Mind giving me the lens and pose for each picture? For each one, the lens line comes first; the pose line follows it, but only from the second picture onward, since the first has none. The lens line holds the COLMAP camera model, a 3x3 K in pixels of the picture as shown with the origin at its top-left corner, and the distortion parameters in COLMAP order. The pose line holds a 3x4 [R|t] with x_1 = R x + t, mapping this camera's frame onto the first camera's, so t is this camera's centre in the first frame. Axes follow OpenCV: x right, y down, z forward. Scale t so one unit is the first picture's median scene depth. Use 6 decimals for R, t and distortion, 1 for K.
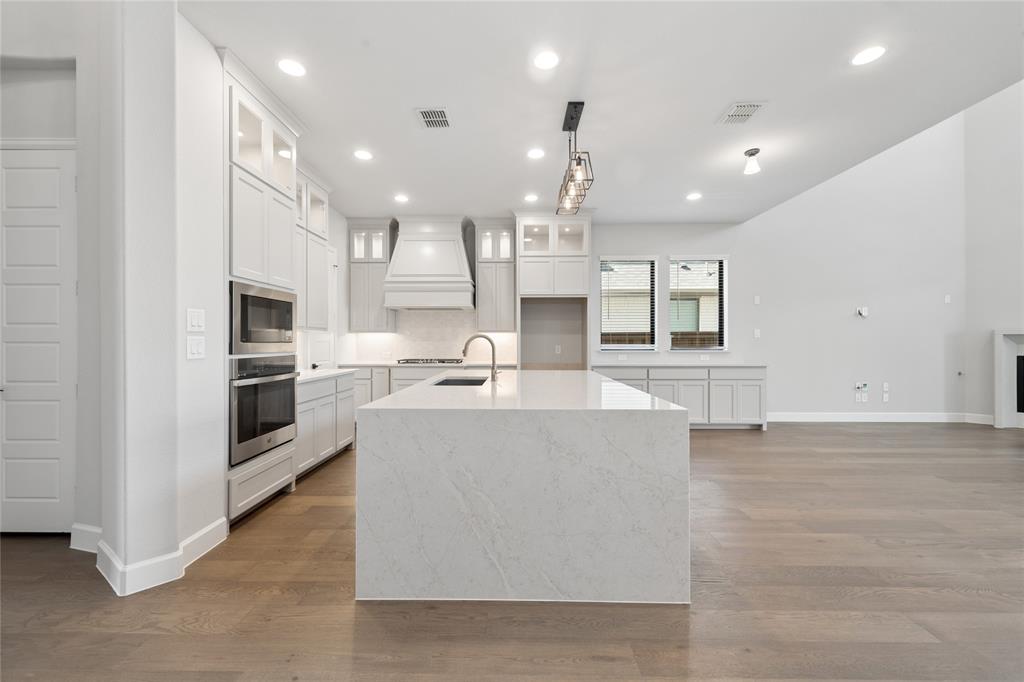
lens RADIAL K [[405.6, 0, 502.8], [0, 405.6, 340.6], [0, 0, 1]] dist [0.001424, -0.000100]
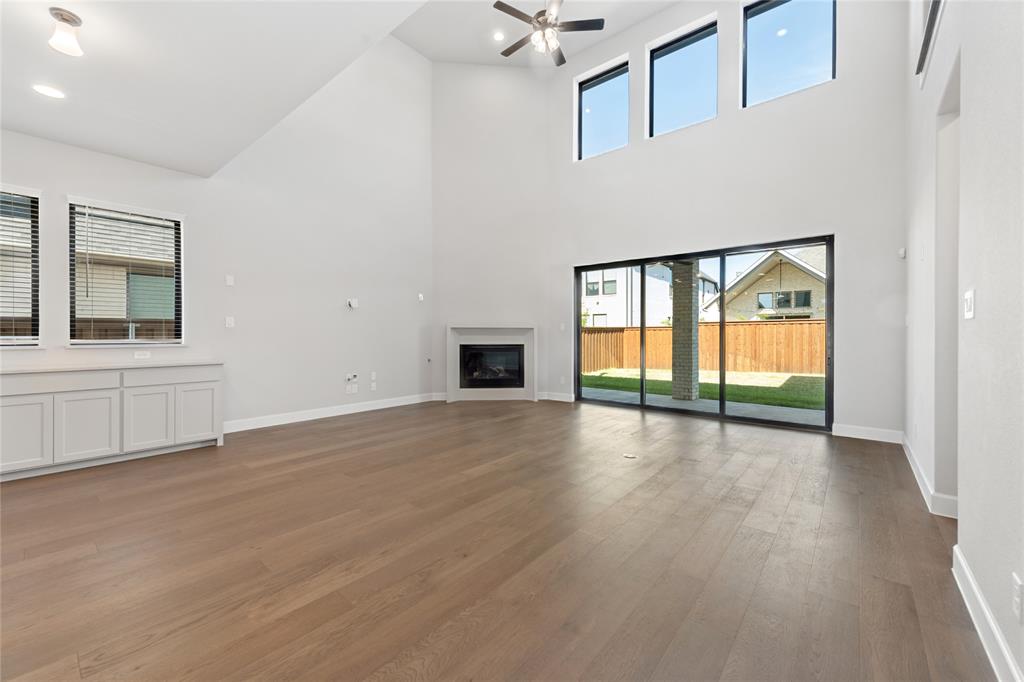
lens RADIAL K [[416.3, 0, 512.1], [0, 416.3, 338.2], [0, 0, 1]] dist [-0.000176, -0.000249]
pose [[0.620679, -0.006038, 0.784042, 0.368002], [-0.002506, 0.999950, 0.009685, 0.004917], [-0.784061, -0.007977, 0.620633, 0.061751]]
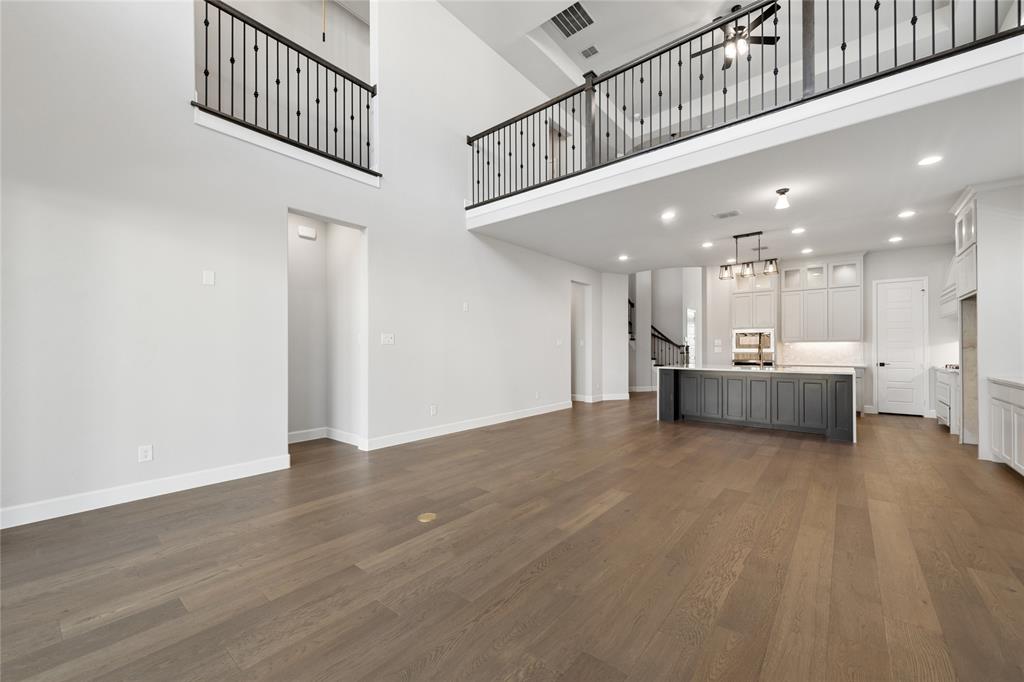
lens RADIAL K [[398.0, 0, 510.2], [0, 398.0, 348.0], [0, 0, 1]] dist [0.002220, 0.000045]
pose [[-0.619706, -0.001827, -0.784832, 1.347973], [0.000529, 0.999996, -0.002746, 0.003918], [0.784833, -0.002117, -0.619703, 0.716433]]
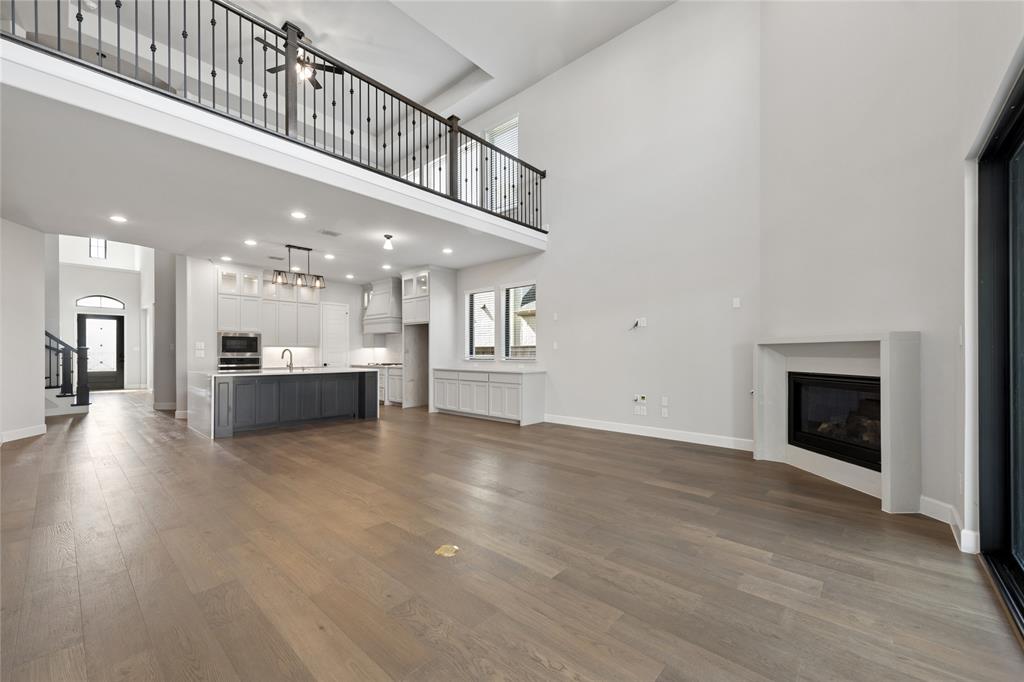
lens RADIAL K [[406.1, 0, 512.6], [0, 406.1, 351.7], [0, 0, 1]] dist [-0.001265, -0.000152]
pose [[0.755771, -0.001828, -0.654833, 1.357422], [-0.001160, 0.999991, -0.004131, 0.003841], [0.654834, 0.003882, 0.755762, 0.065170]]
